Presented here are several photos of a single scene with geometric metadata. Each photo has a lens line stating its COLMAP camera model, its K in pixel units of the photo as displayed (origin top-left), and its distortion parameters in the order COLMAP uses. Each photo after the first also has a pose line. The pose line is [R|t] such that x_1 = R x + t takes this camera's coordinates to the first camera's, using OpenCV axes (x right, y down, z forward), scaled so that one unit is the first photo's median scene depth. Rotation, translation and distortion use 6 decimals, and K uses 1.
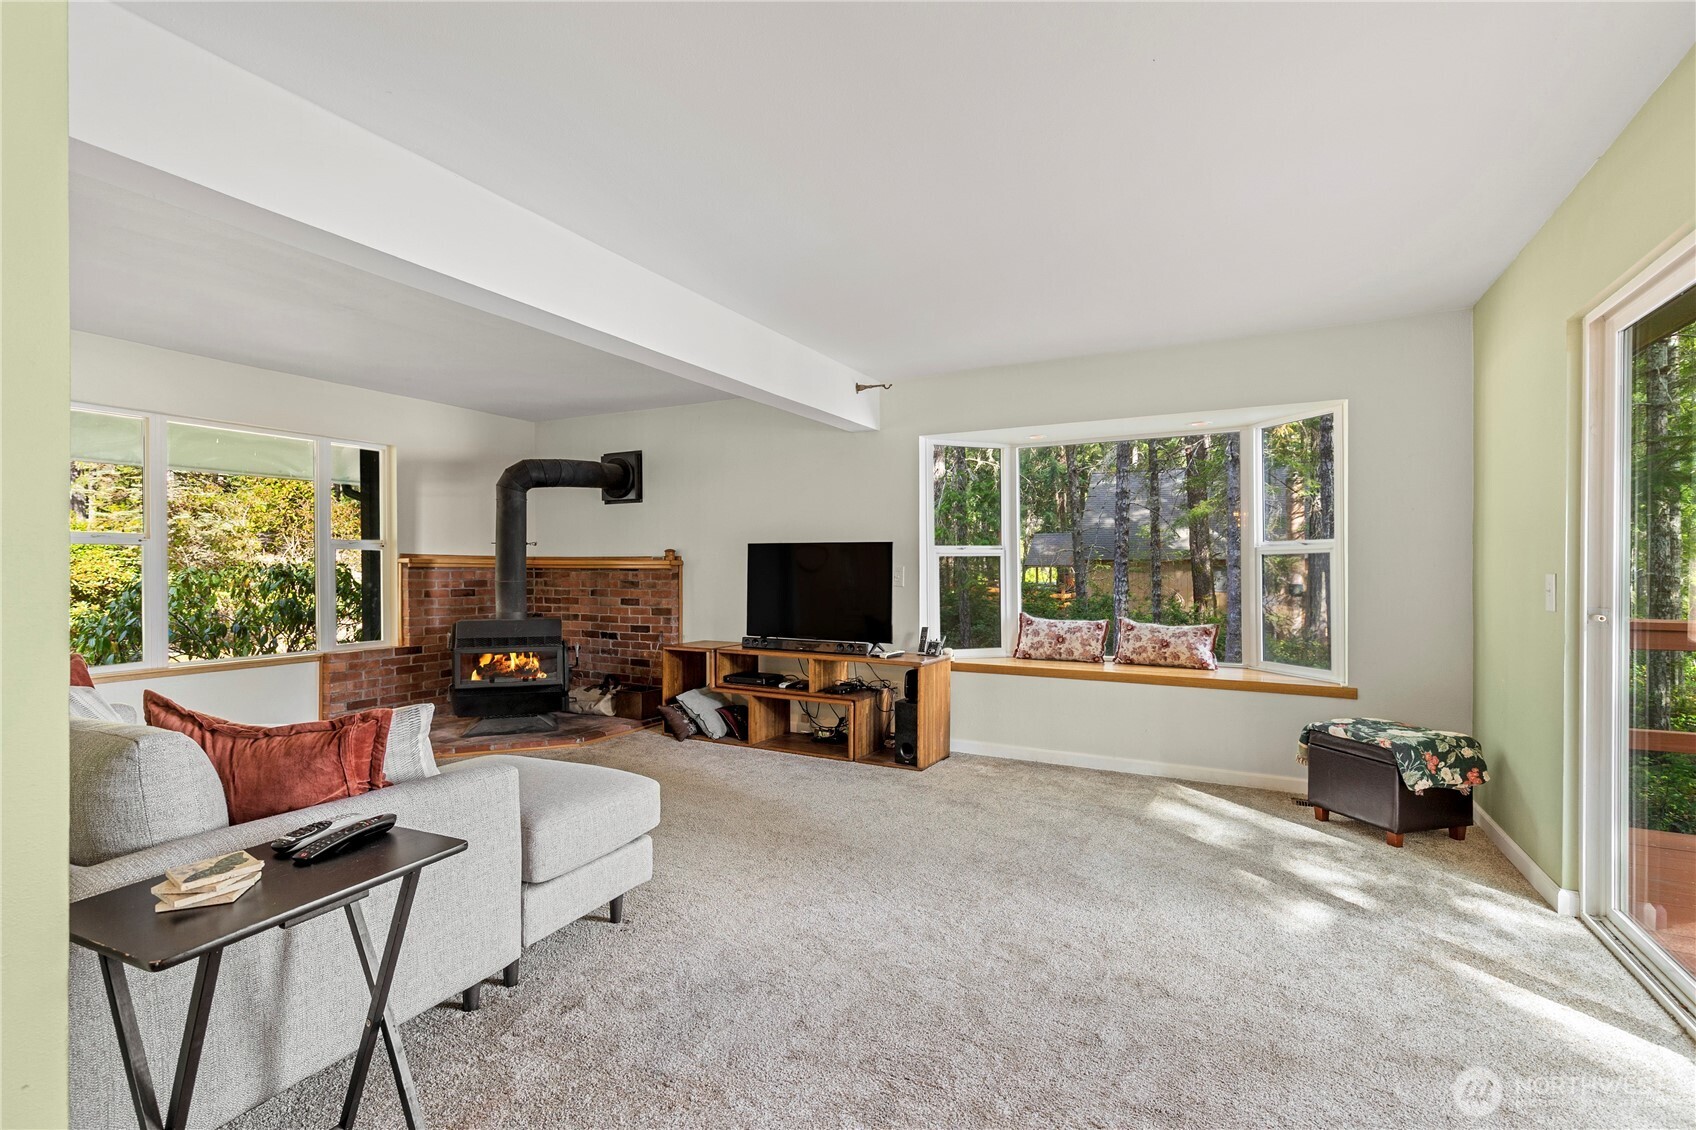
lens RADIAL K [[762.5, 0, 856.2], [0, 762.5, 568.8], [0, 0, 1]] dist [0.001207, 0.000096]
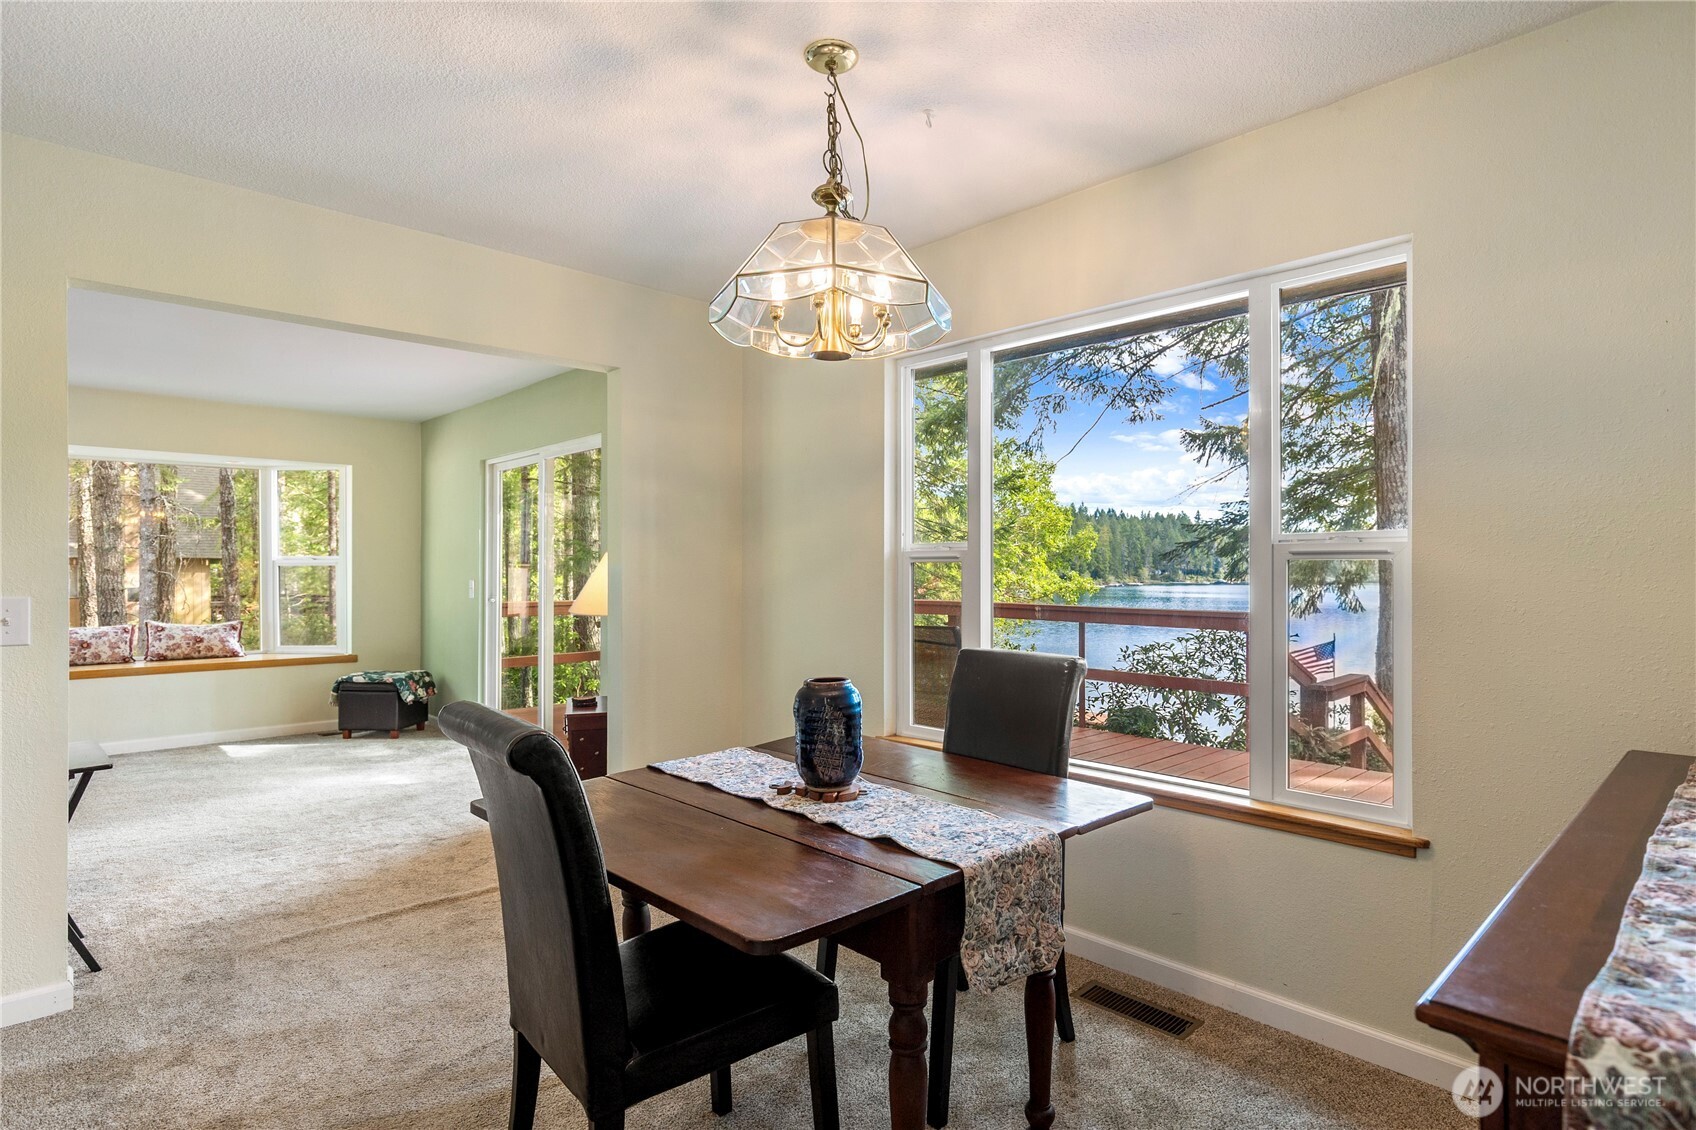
lens RADIAL K [[892.7, 0, 848.0], [0, 892.7, 565.0], [0, 0, 1]] dist [0.002177, 0.000457]
pose [[0.324799, 0.000457, 0.945783, -0.621650], [0.000596, 1.000000, -0.000688, -0.018522], [-0.945783, 0.000787, 0.324798, -0.445354]]
